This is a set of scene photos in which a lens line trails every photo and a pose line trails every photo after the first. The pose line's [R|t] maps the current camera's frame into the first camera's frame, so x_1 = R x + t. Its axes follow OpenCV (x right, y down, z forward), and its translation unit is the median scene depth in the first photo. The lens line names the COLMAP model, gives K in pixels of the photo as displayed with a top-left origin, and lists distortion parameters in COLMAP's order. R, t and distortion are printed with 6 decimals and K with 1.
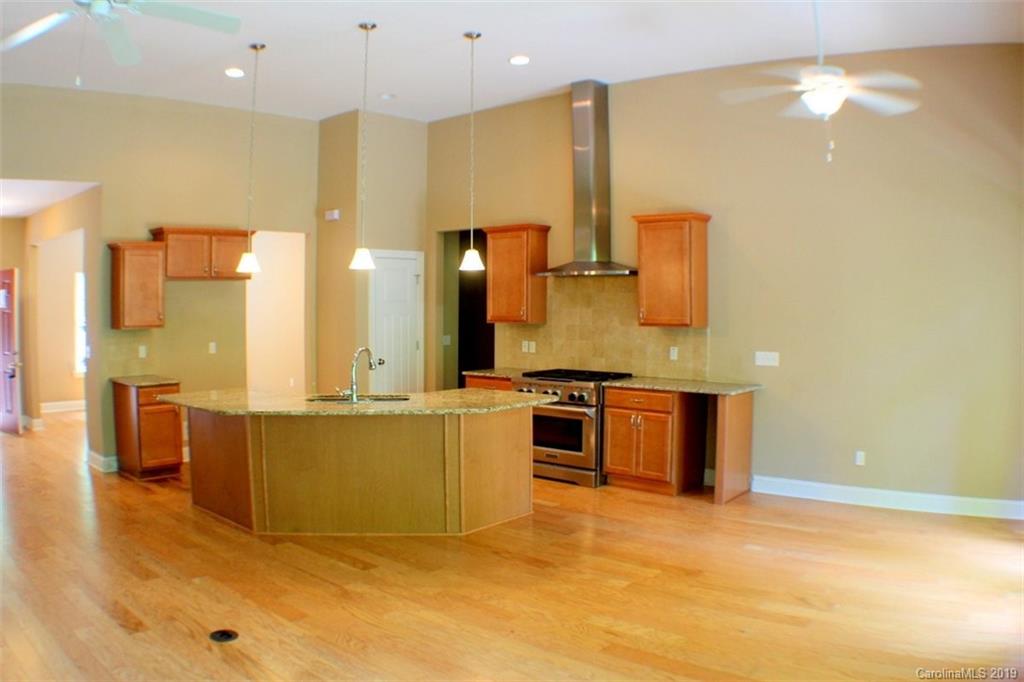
lens RADIAL K [[784.5, 0, 512.0], [0, 784.5, 341.0], [0, 0, 1]] dist [-0.279883, 0.009968]
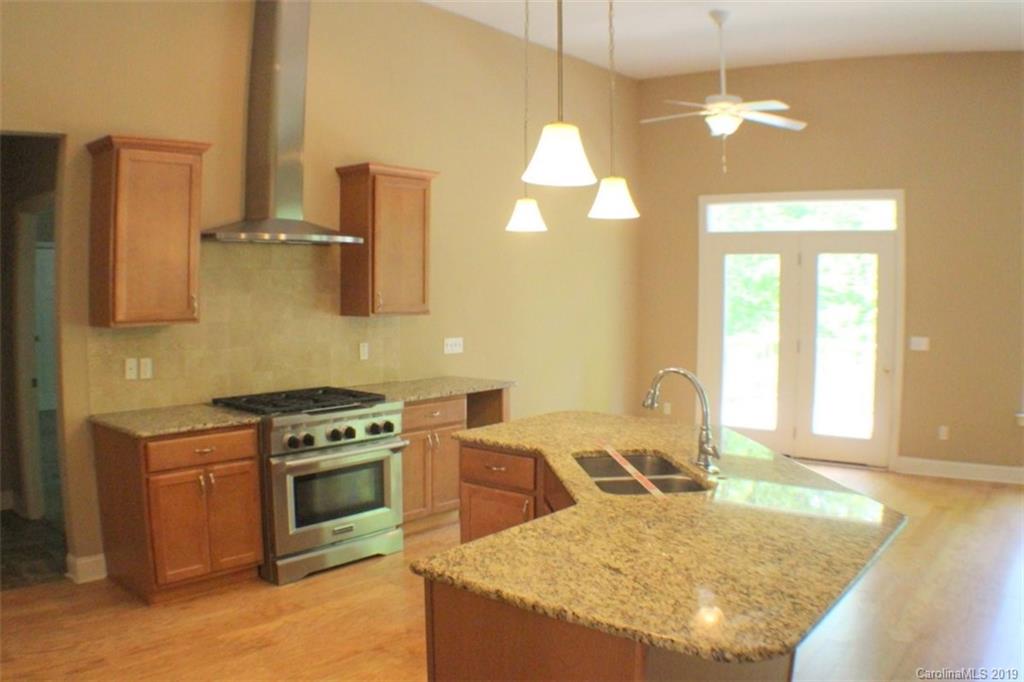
lens RADIAL K [[834.3, 0, 512.0], [0, 834.3, 341.0], [0, 0, 1]] dist [-0.285633, 0.002869]
pose [[-0.022330, -0.068166, 0.997424, -0.638937], [0.043043, 0.996682, 0.069079, -0.046431], [-0.998824, 0.044475, -0.019322, 0.942027]]
